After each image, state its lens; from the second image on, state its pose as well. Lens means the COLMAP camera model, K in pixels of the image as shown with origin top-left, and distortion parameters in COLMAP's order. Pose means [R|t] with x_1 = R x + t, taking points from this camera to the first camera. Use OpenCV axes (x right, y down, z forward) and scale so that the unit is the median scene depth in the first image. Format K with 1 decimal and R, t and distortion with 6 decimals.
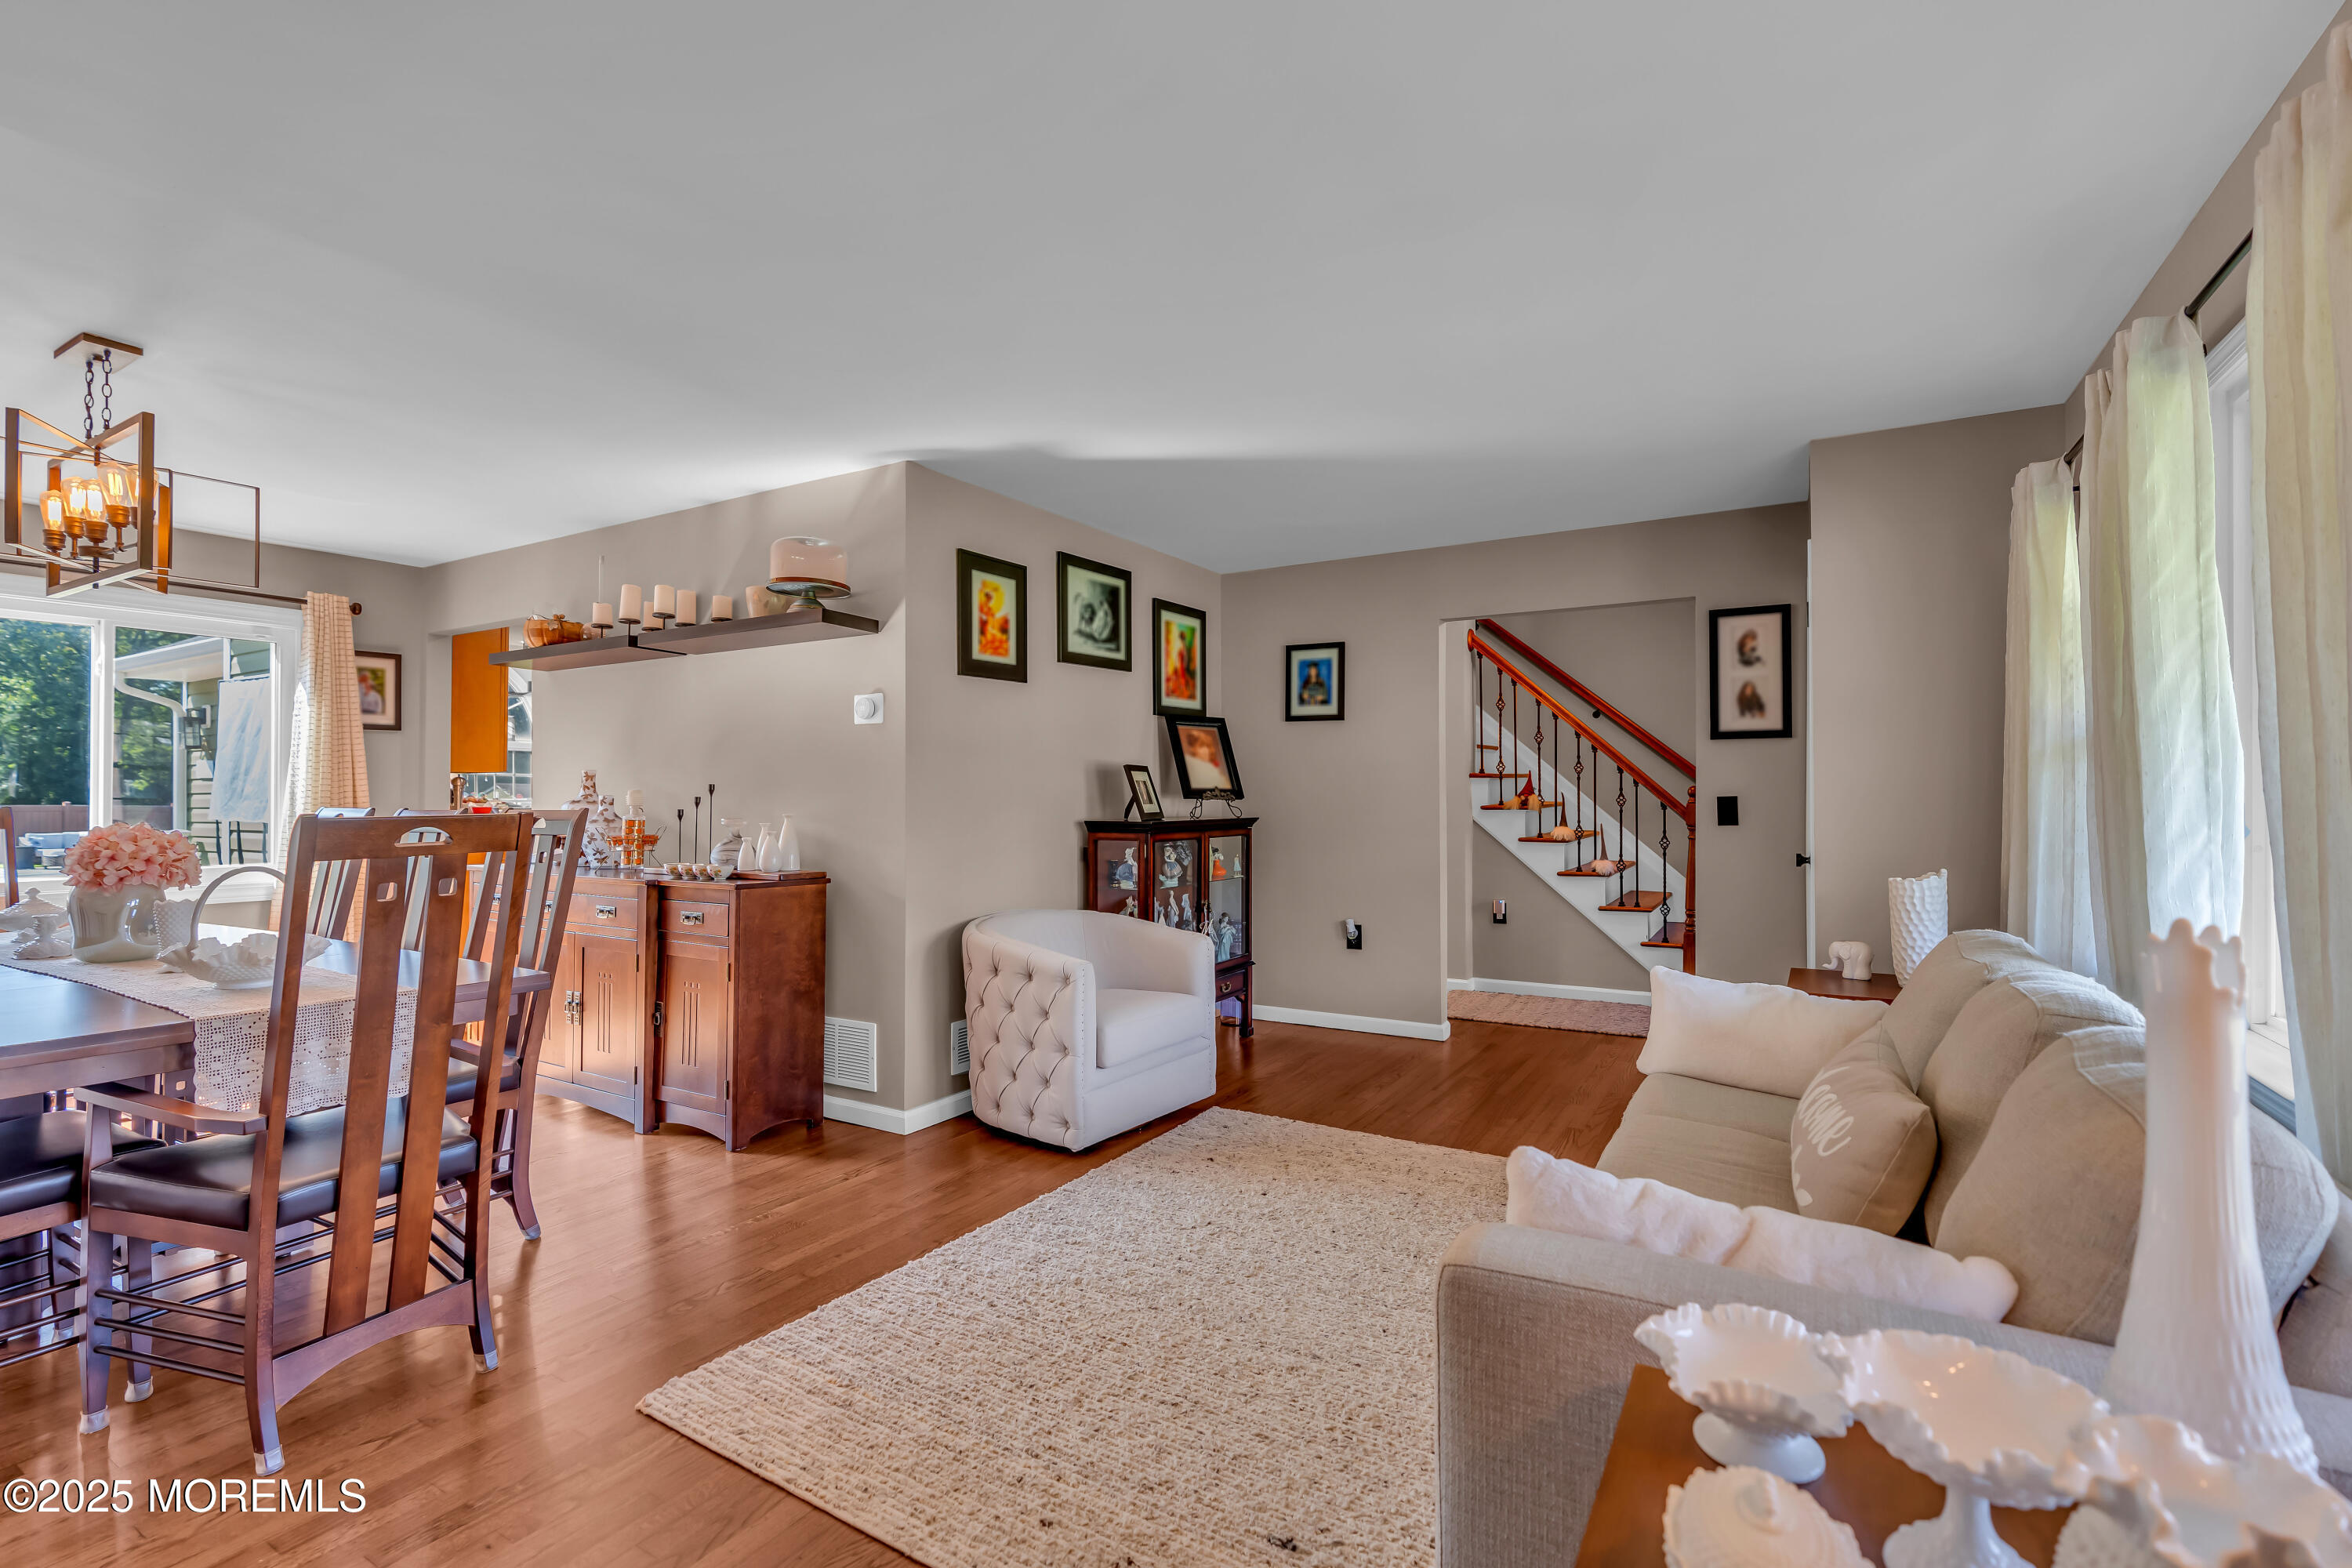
lens RADIAL K [[1060.5, 0, 1190.9], [0, 1060.5, 795.3], [0, 0, 1]] dist [-0.011660, 0.003260]
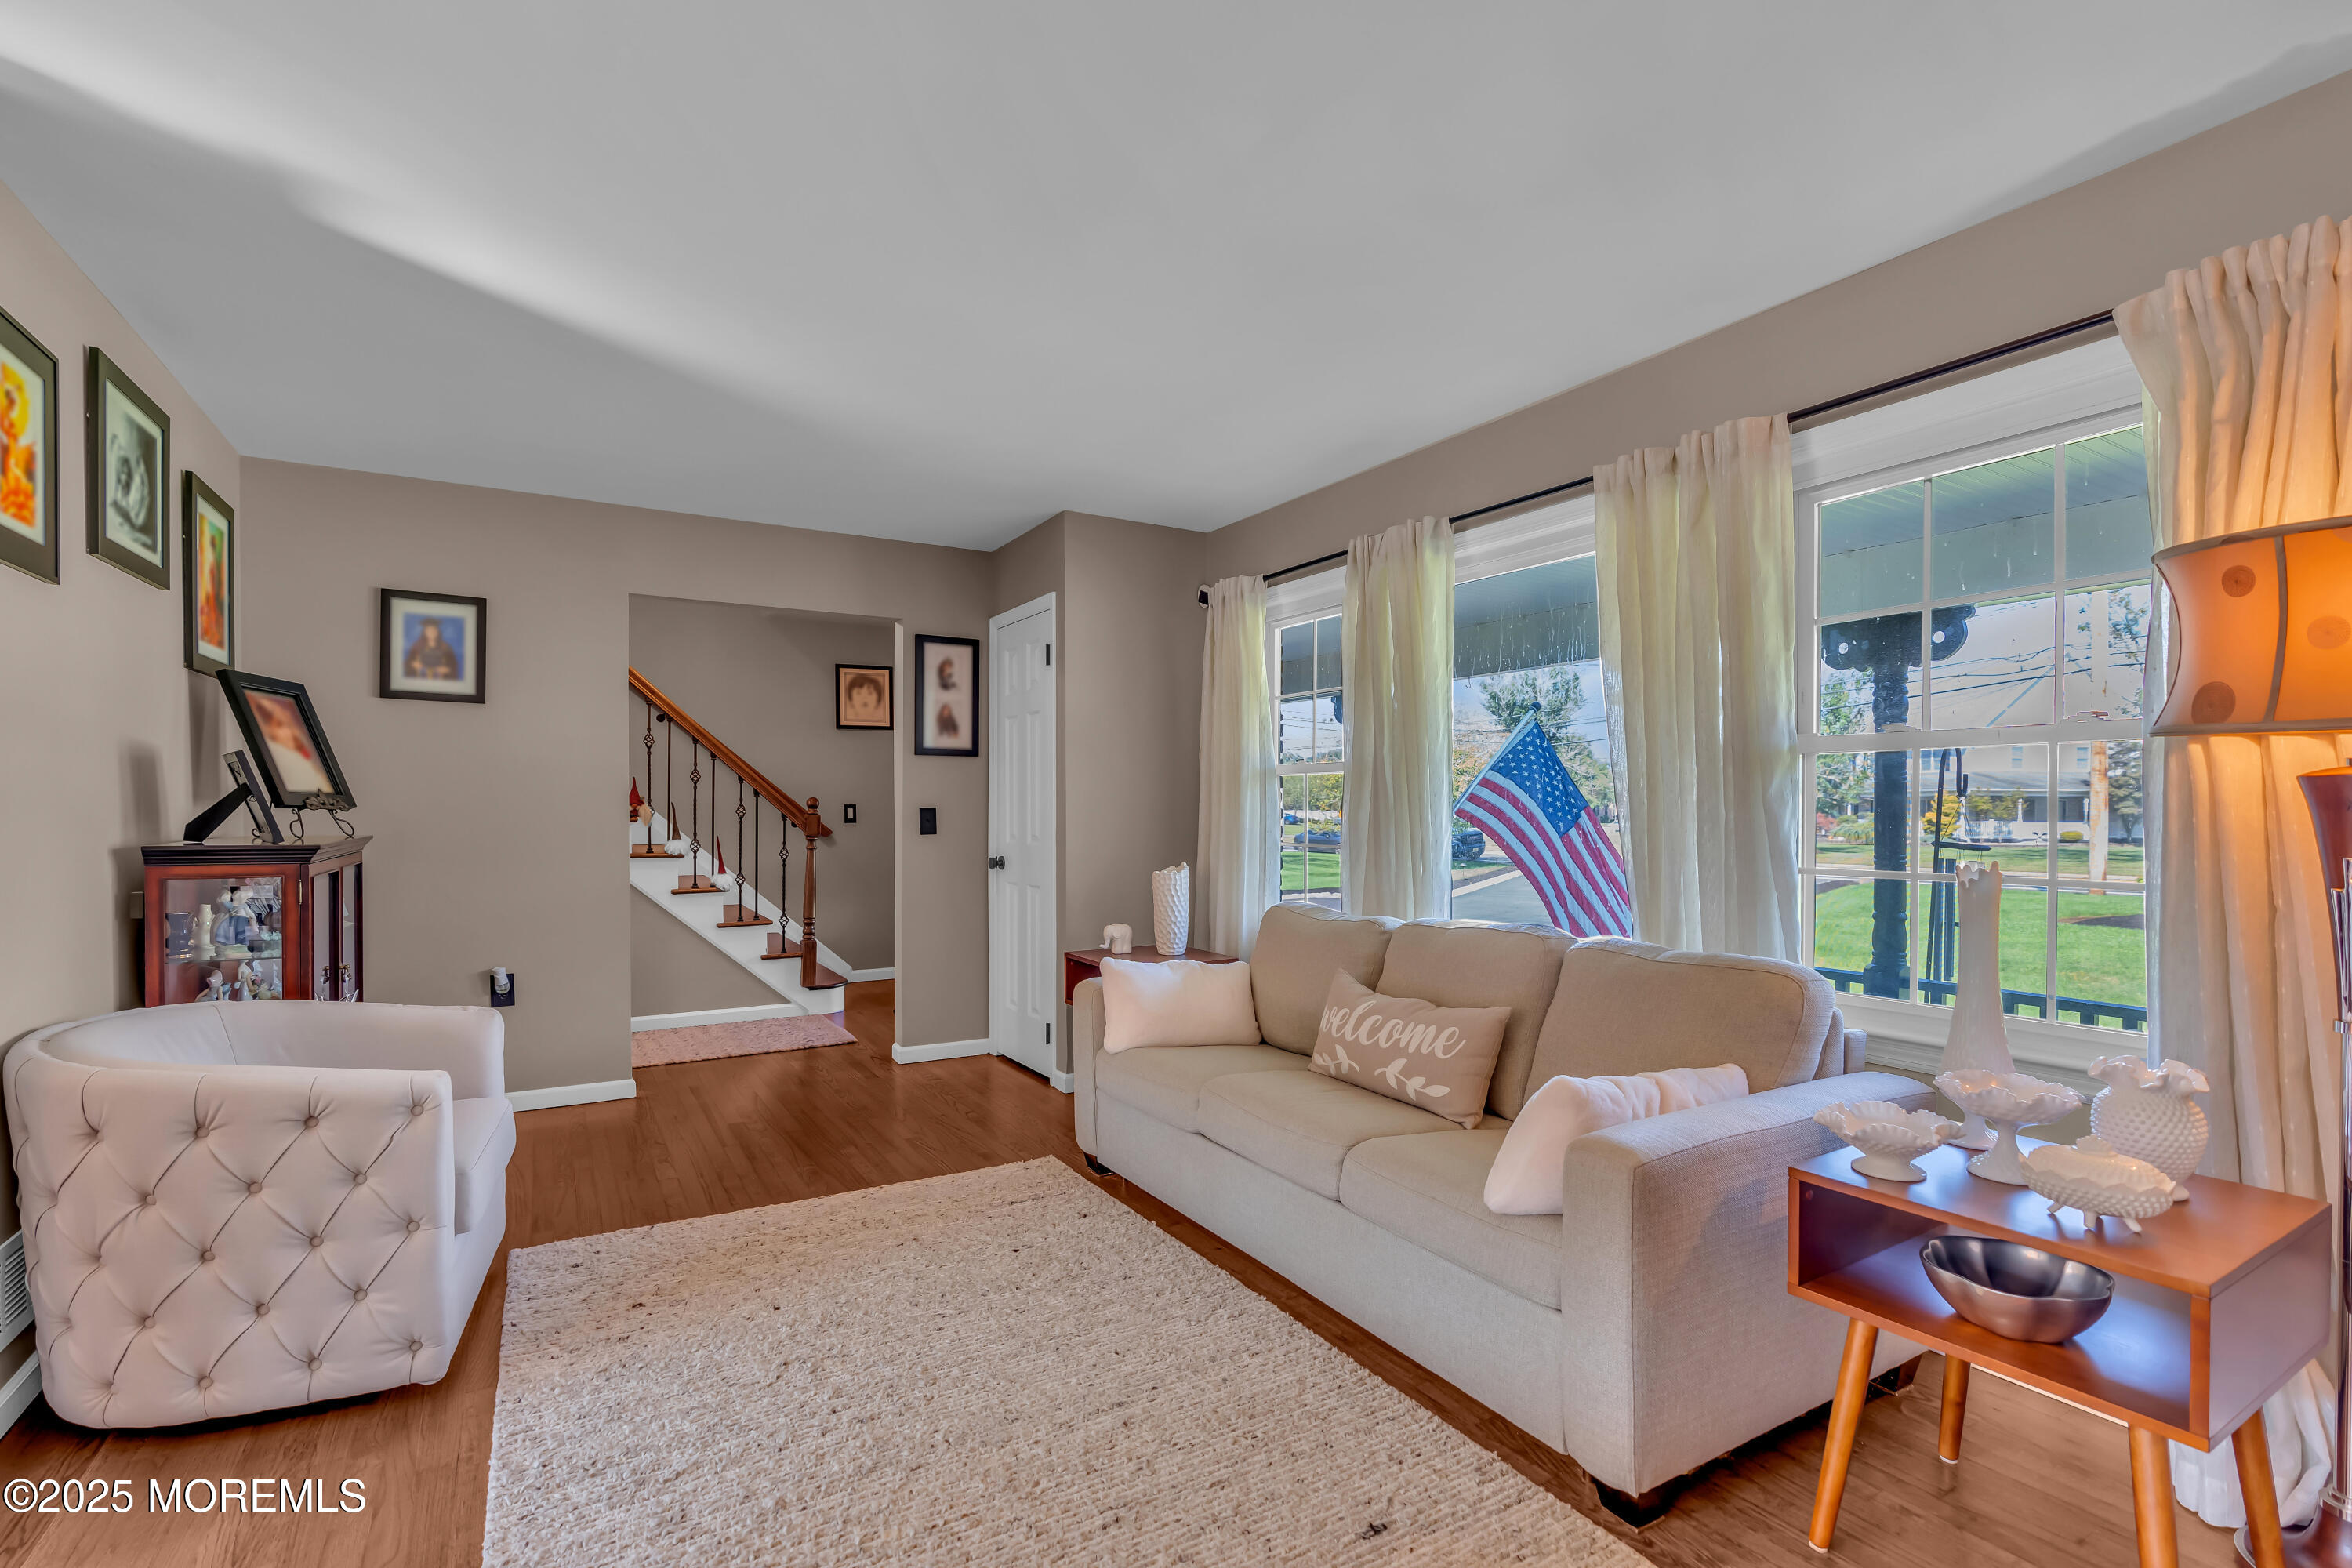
lens RADIAL K [[1060.5, 0, 1181.5], [0, 1060.5, 829.7], [0, 0, 1]] dist [-0.011660, 0.003260]
pose [[0.472296, -0.013902, 0.881331, -0.339181], [-0.004556, 0.999824, 0.018212, 0.002609], [-0.881428, -0.012617, 0.472149, 0.259464]]
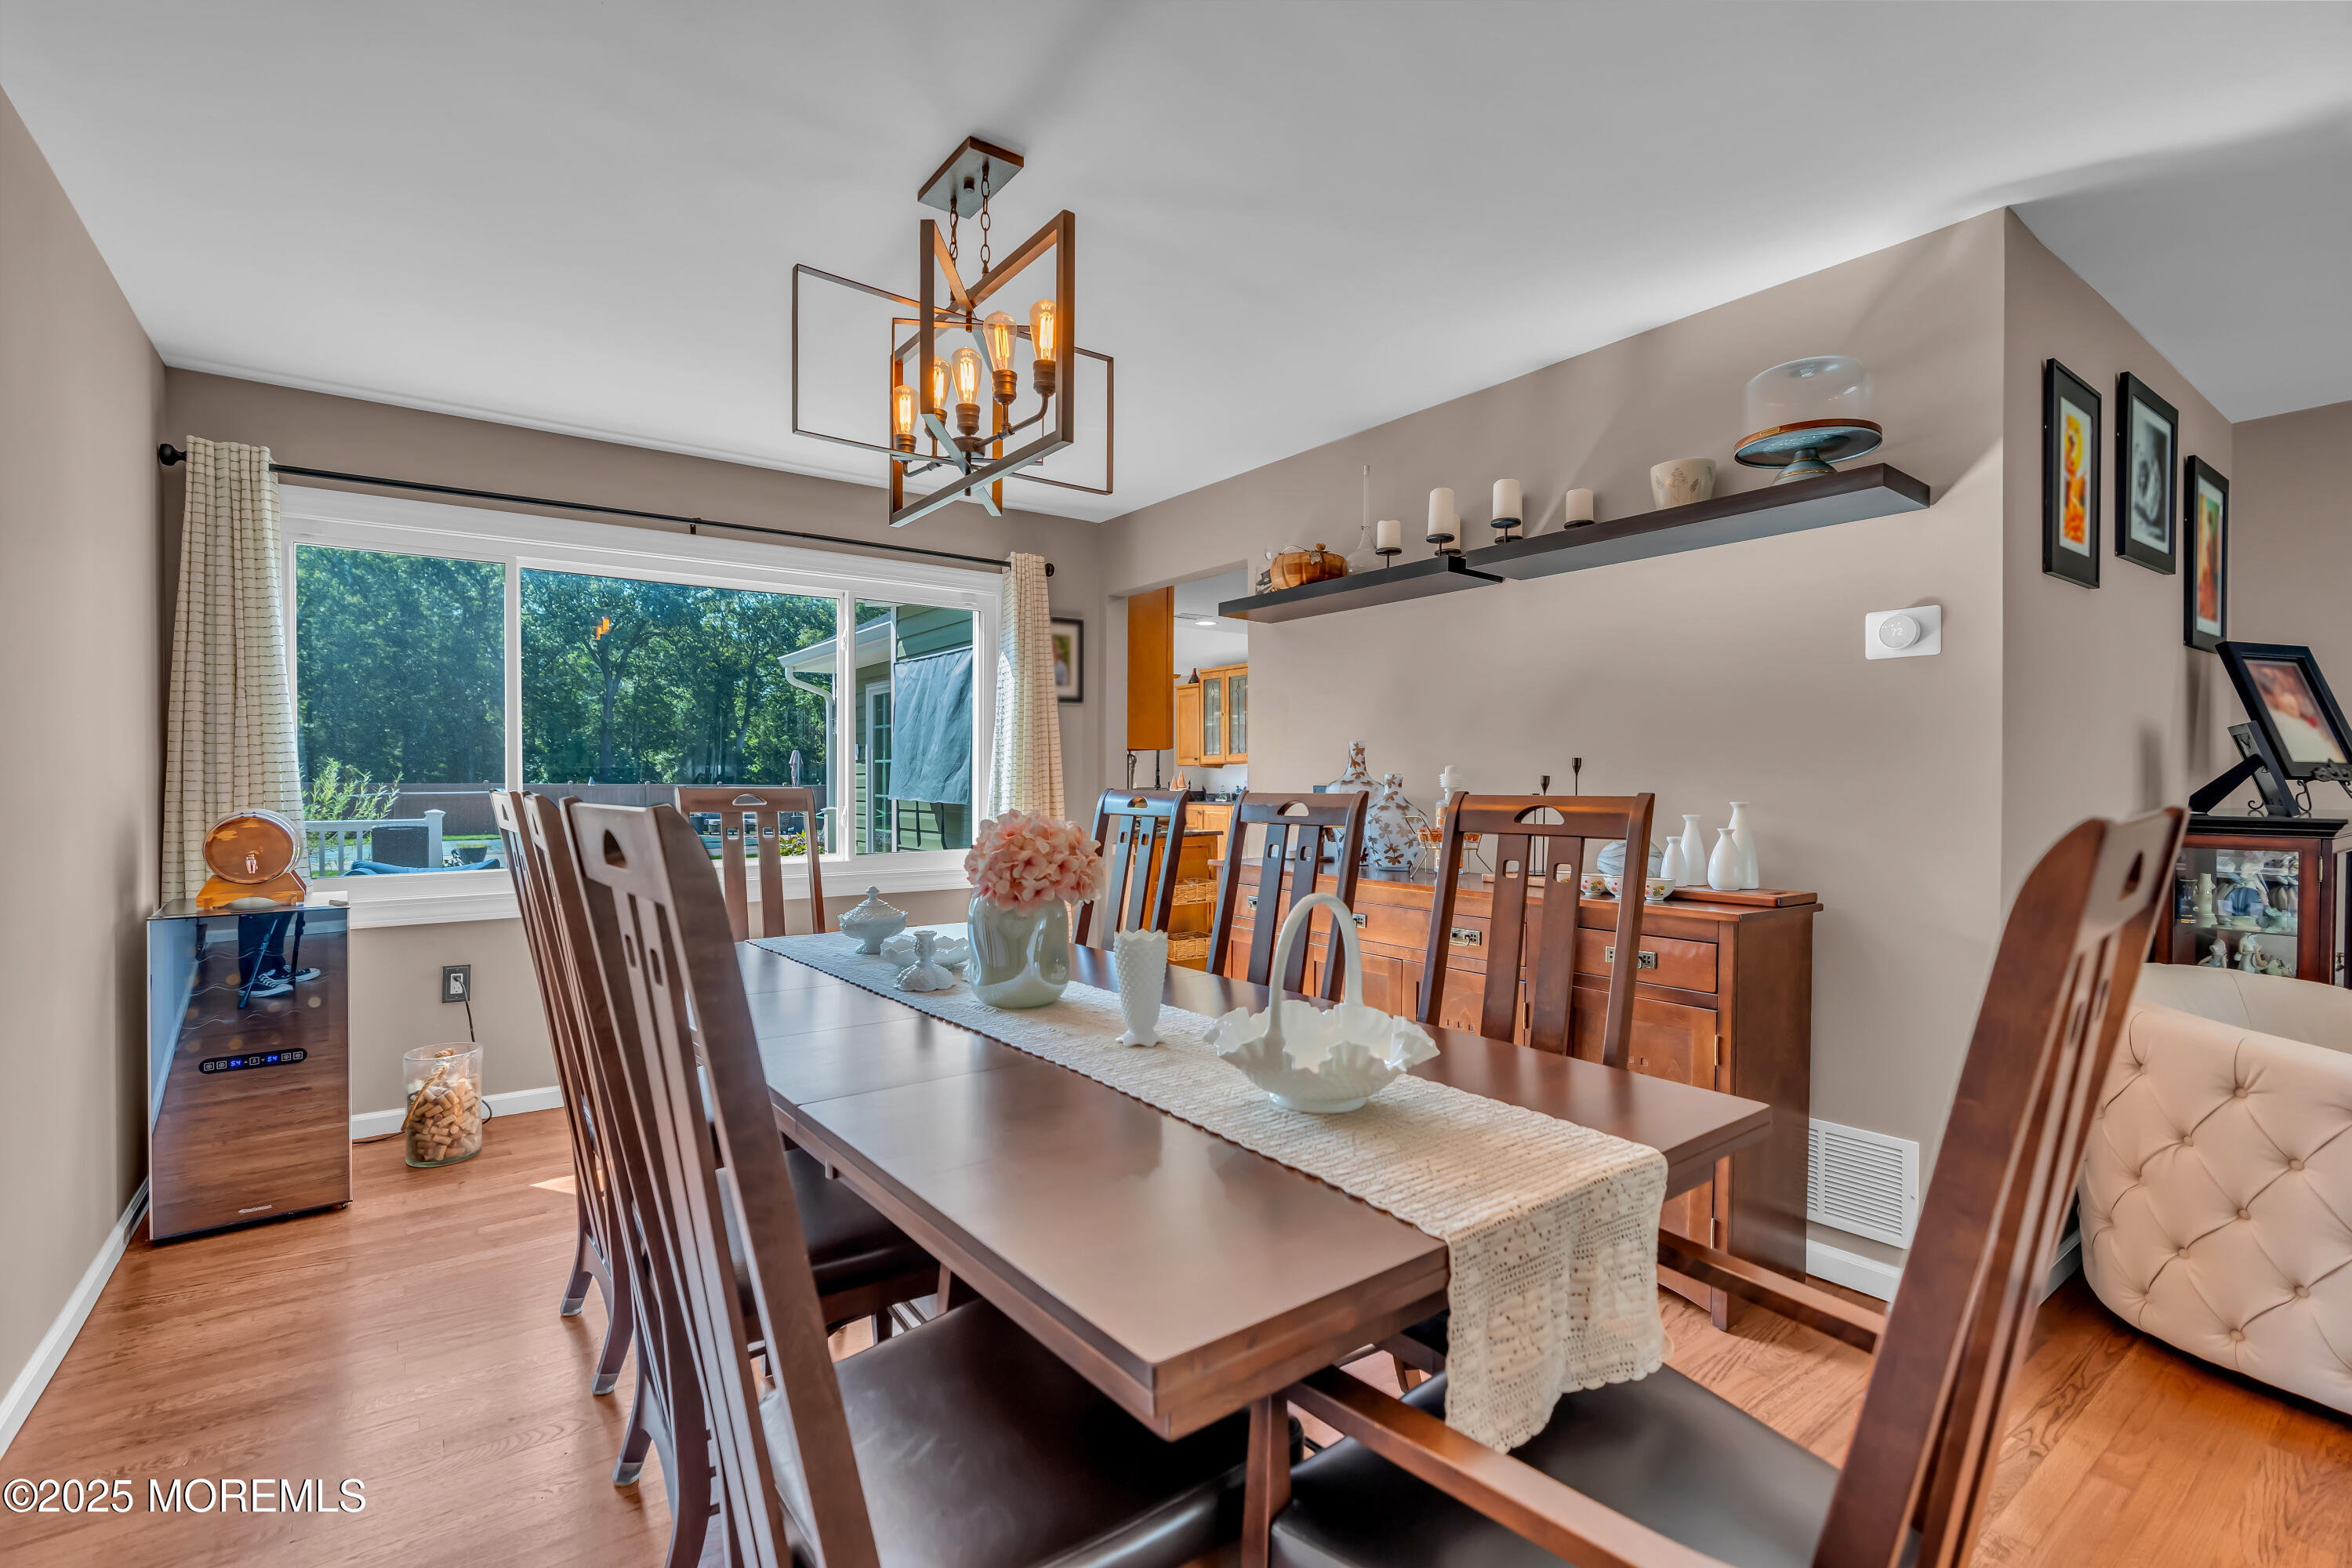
lens RADIAL K [[1060.5, 0, 1178.2], [0, 1060.5, 791.9], [0, 0, 1]] dist [-0.011660, 0.003260]
pose [[0.922688, 0.005140, -0.385514, -0.393799], [0.000266, 0.999902, 0.013968, 0.002158], [0.385548, -0.012991, 0.922596, 0.231474]]
